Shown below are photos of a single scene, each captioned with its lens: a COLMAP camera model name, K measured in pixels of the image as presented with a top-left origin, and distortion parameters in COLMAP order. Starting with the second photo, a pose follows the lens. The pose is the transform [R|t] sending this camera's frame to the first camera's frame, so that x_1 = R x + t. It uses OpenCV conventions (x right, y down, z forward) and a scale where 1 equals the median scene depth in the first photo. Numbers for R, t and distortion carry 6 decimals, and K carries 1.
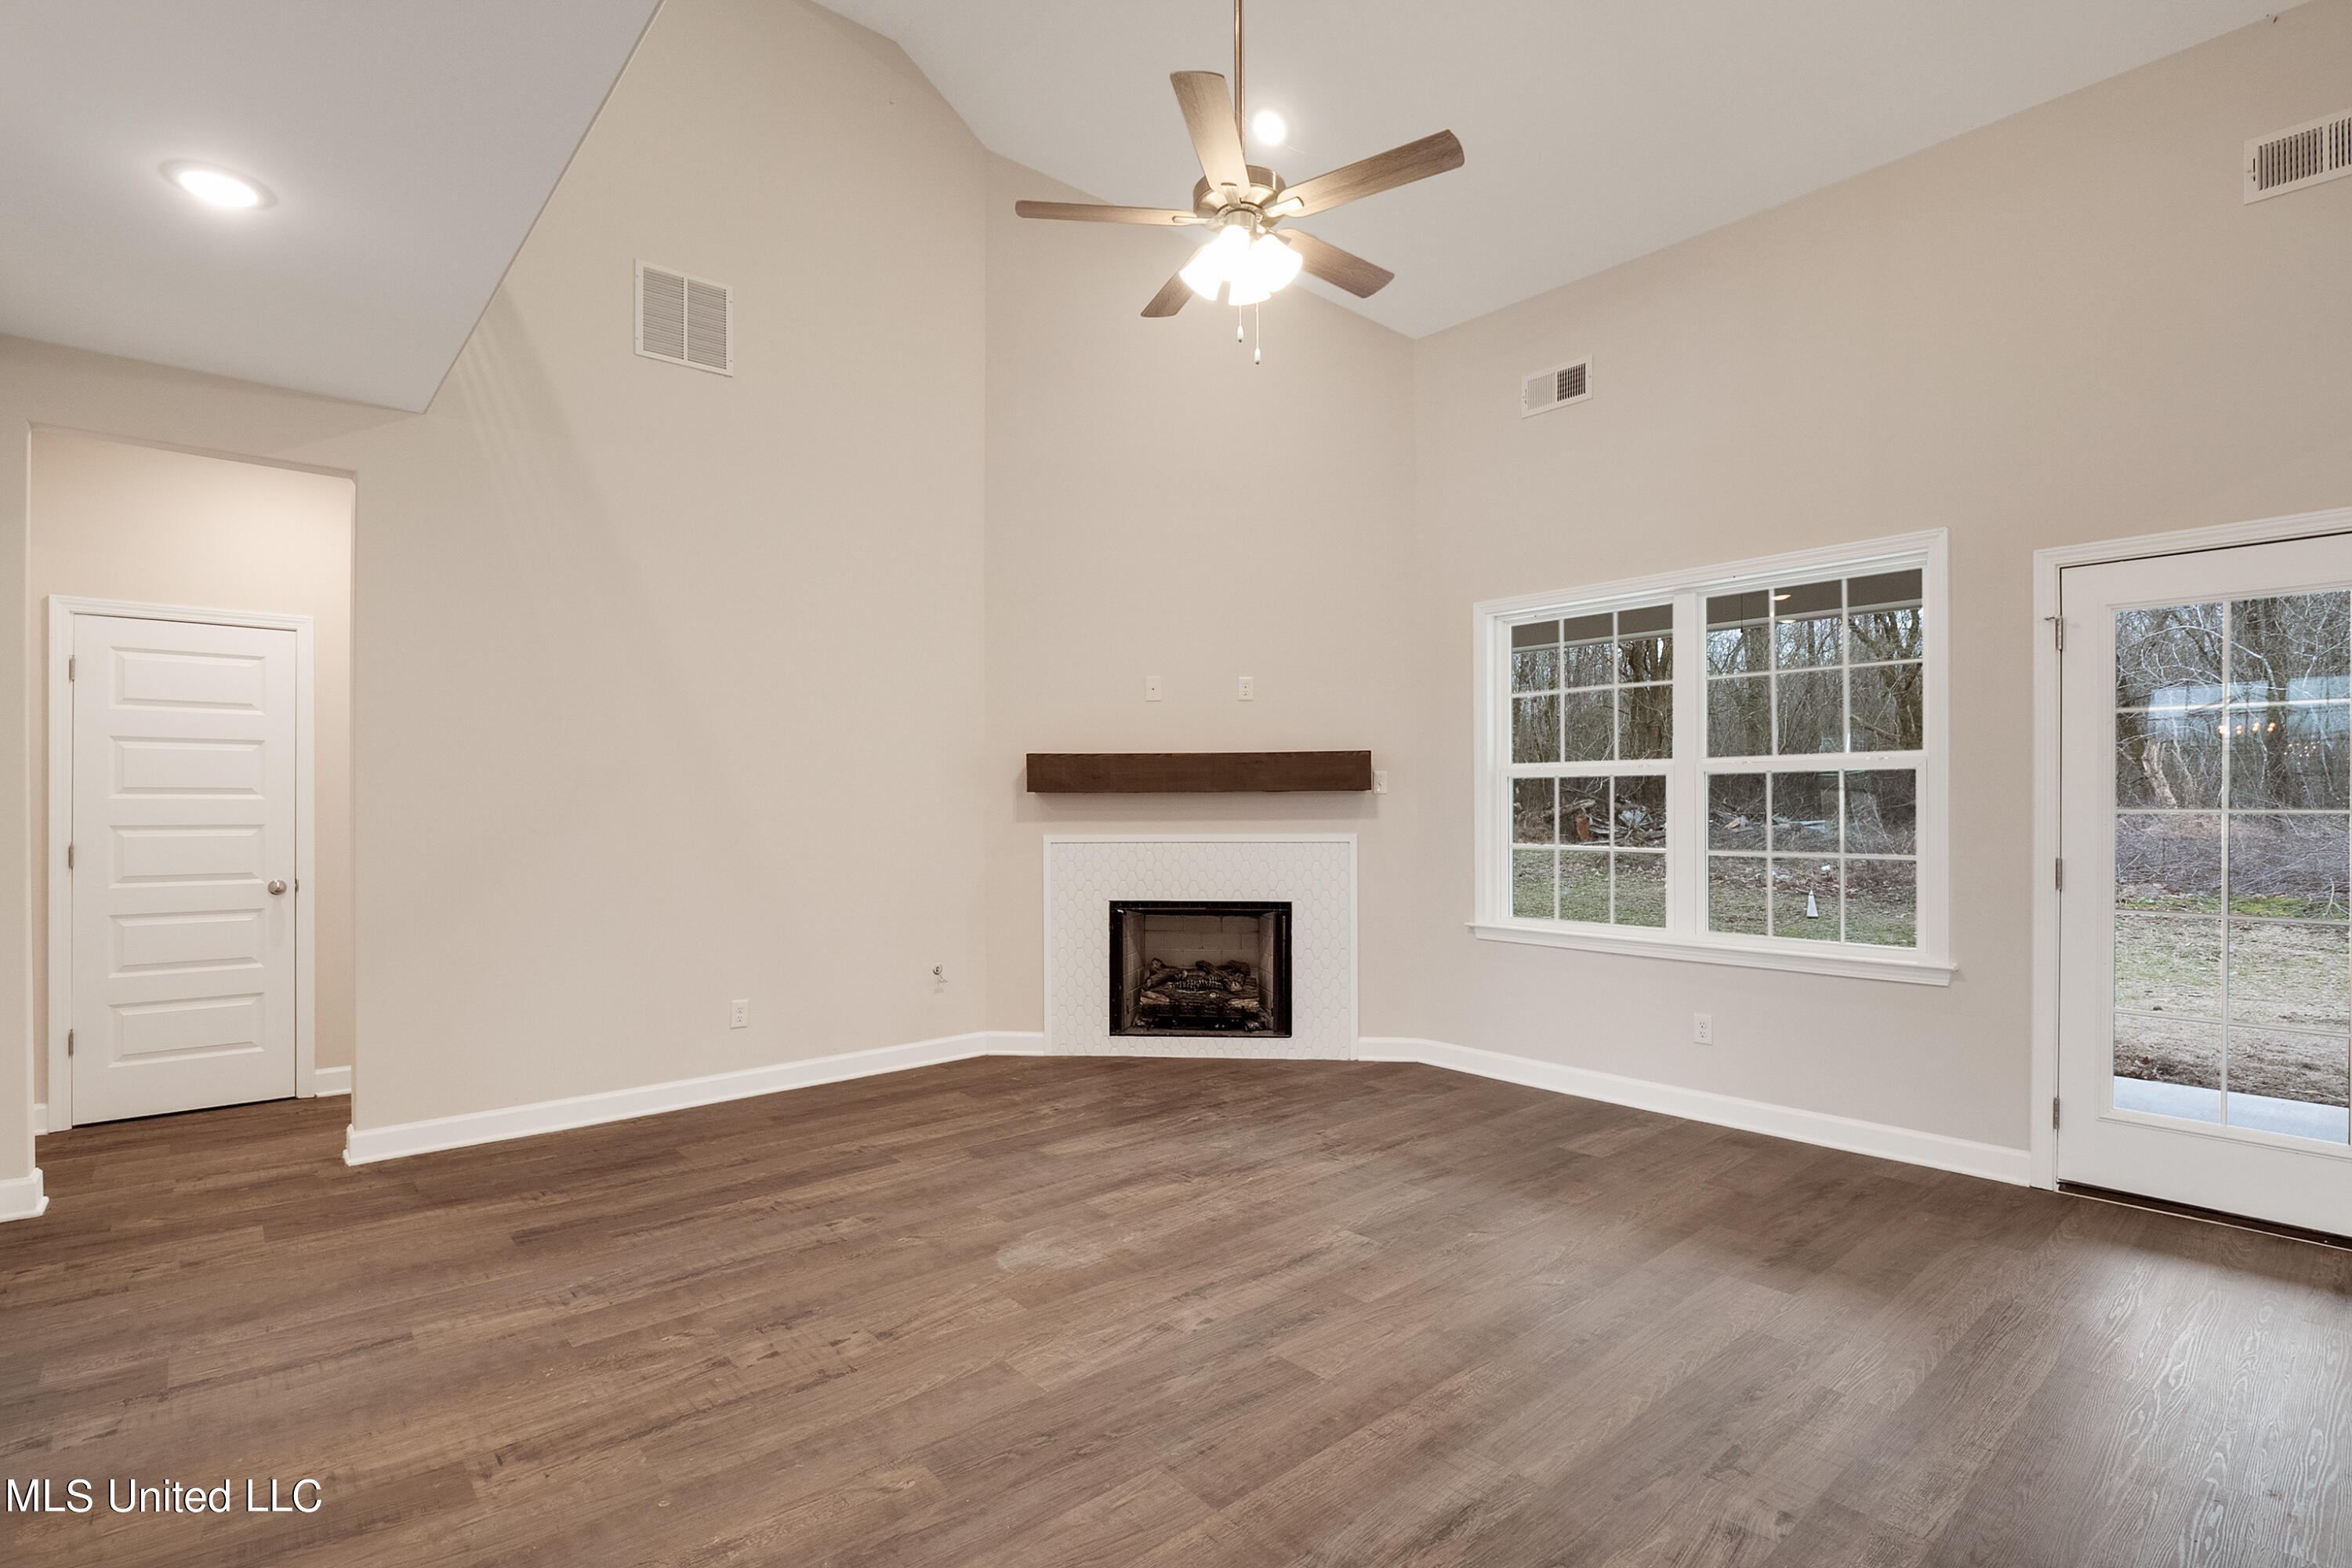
lens RADIAL K [[1118.7, 0, 1176.6], [0, 1118.7, 802.8], [0, 0, 1]] dist [-0.003878, 0.000625]
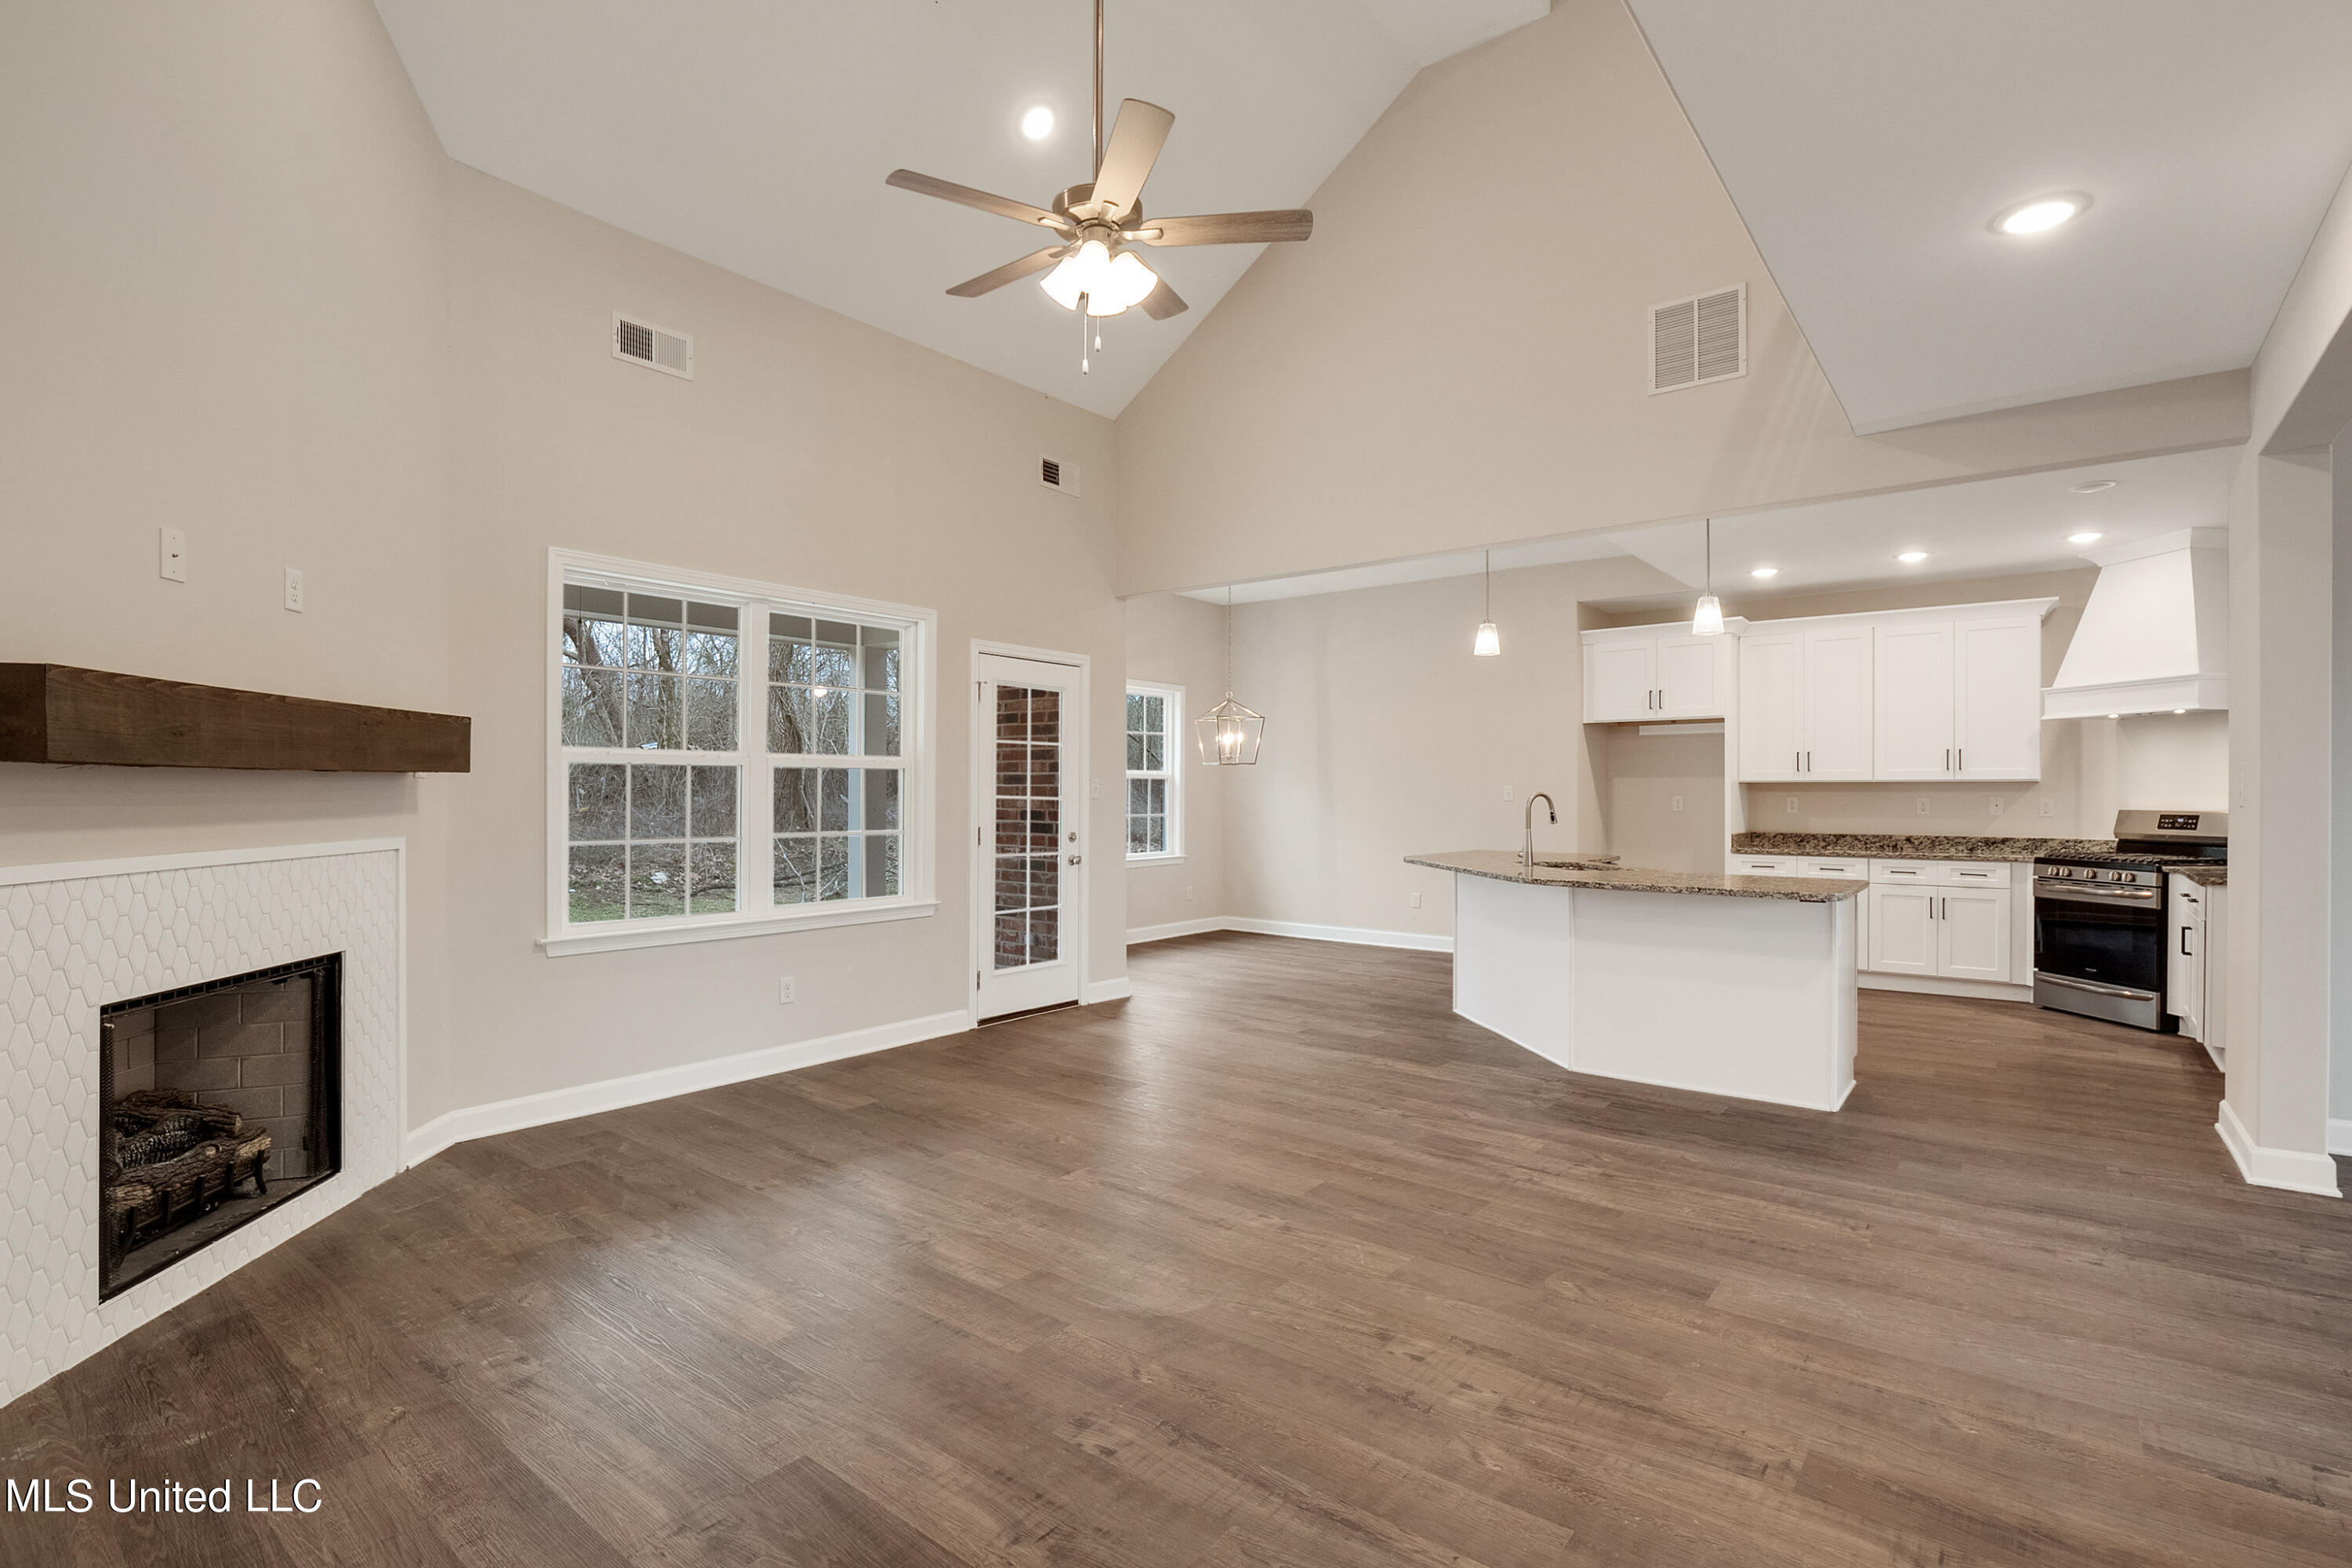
lens RADIAL K [[1091.1, 0, 1176.0], [0, 1091.1, 784.0], [0, 0, 1]] dist [-0.005734, -0.000987]
pose [[-0.176172, 0.009704, 0.984312, -0.909975], [-0.002366, 0.999944, -0.010282, 0.002839], [-0.984357, -0.004140, -0.176140, 1.048282]]
